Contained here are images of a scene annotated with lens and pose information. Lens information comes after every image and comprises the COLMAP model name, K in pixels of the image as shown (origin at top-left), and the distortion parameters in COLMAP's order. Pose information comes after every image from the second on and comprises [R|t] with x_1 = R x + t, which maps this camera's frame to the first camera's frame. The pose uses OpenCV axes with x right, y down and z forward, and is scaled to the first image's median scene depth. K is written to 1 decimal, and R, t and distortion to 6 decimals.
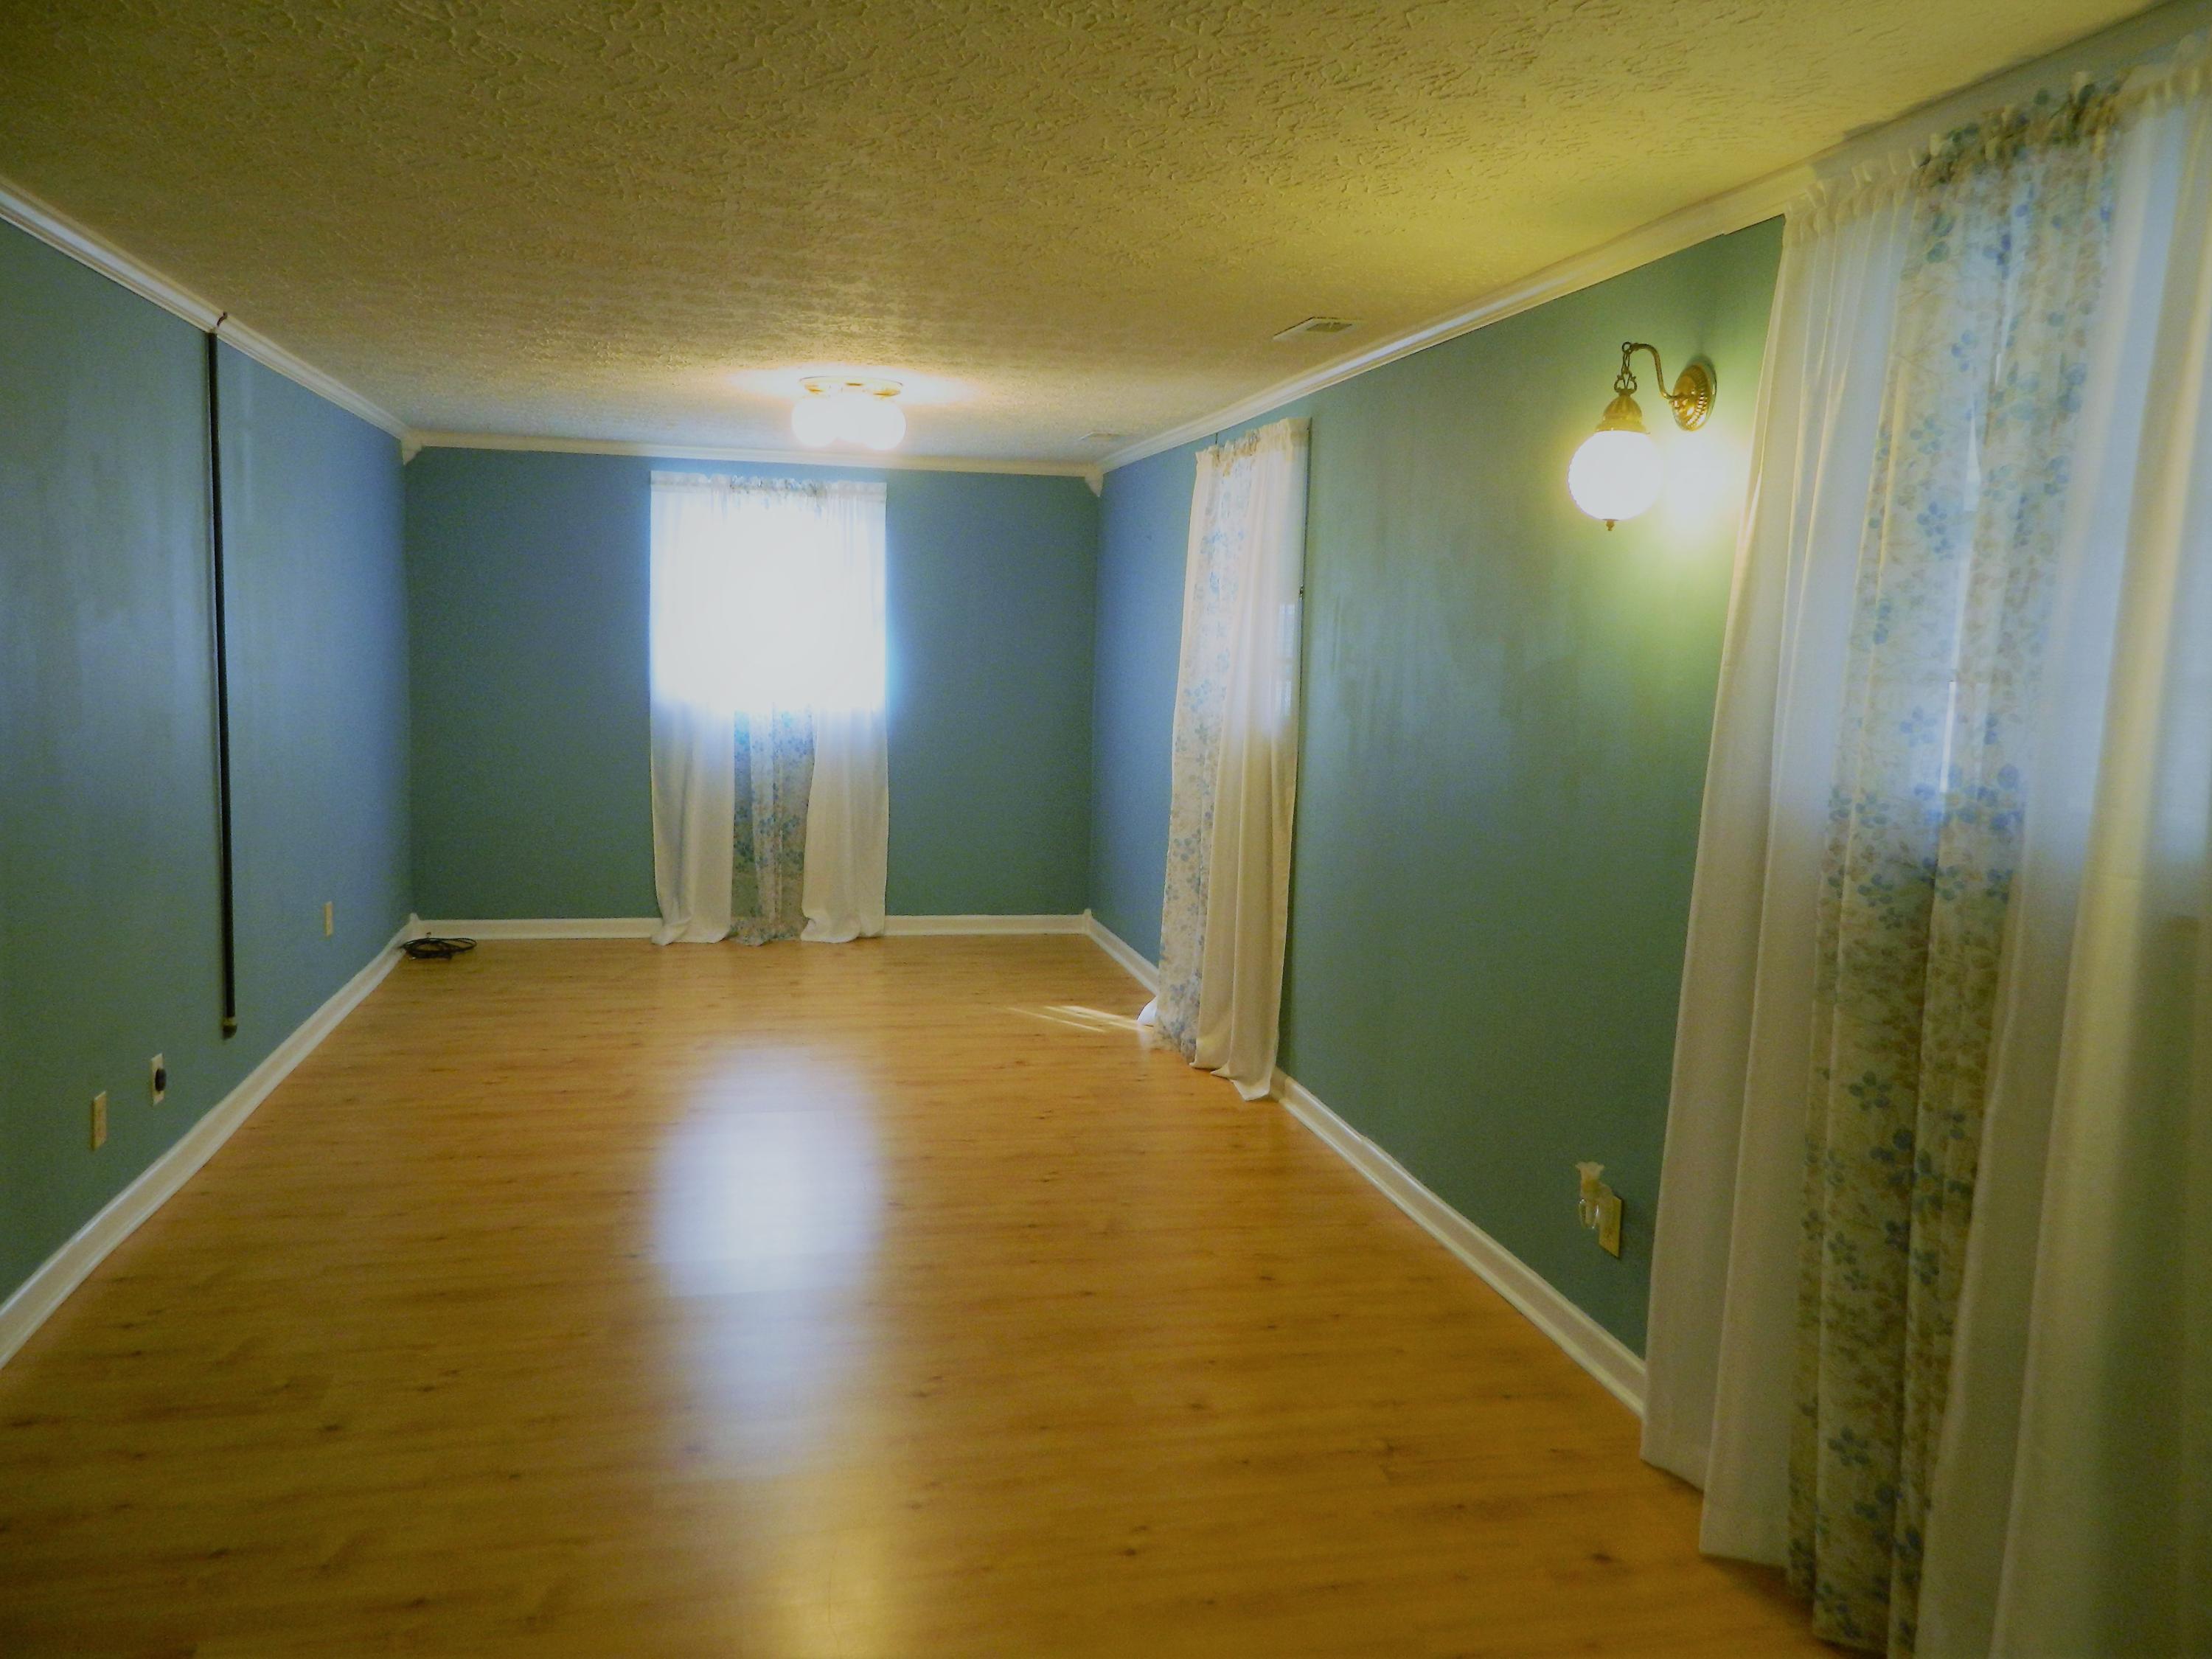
lens RADIAL K [[1670.8, 0, 1100.3], [0, 1670.8, 832.6], [0, 0, 1]] dist [0.025056, -0.012496]
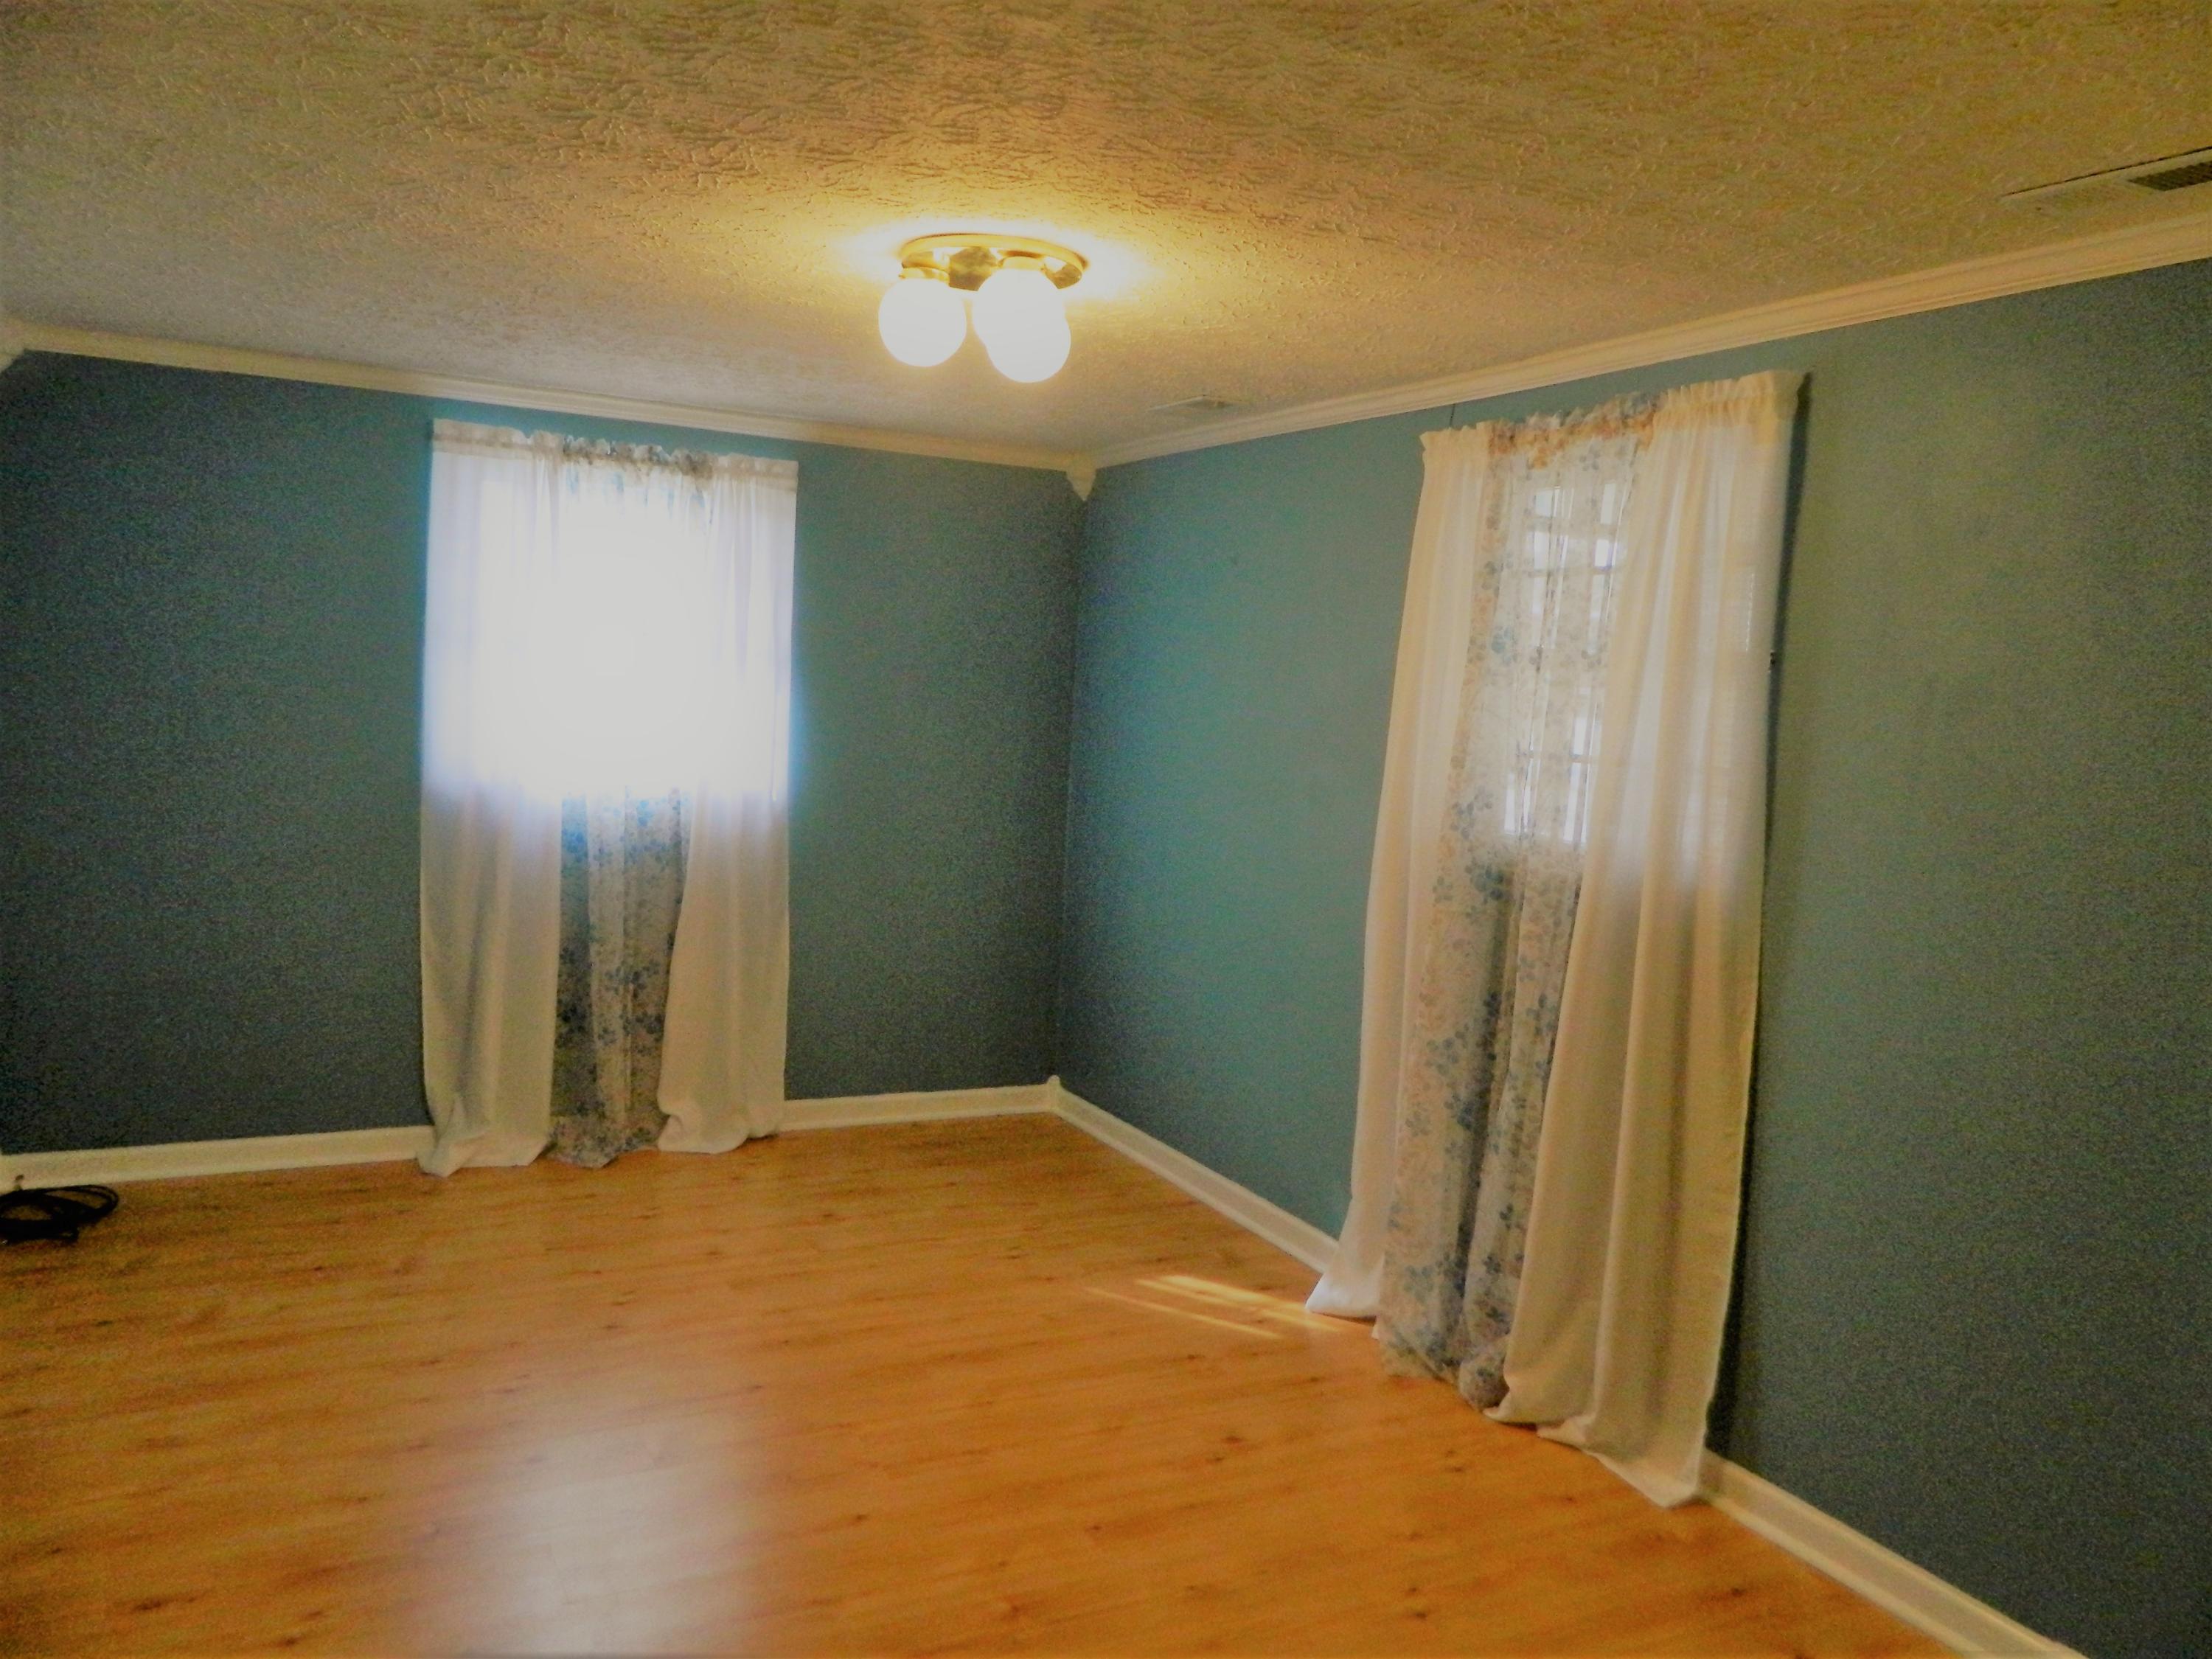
lens RADIAL K [[1670.8, 0, 1110.2], [0, 1670.8, 830.4], [0, 0, 1]] dist [0.025056, -0.012496]
pose [[0.967231, 0.004125, 0.253865, -0.178066], [0.001015, 0.999797, -0.020115, -0.047990], [-0.253896, 0.019713, 0.967031, 0.324152]]
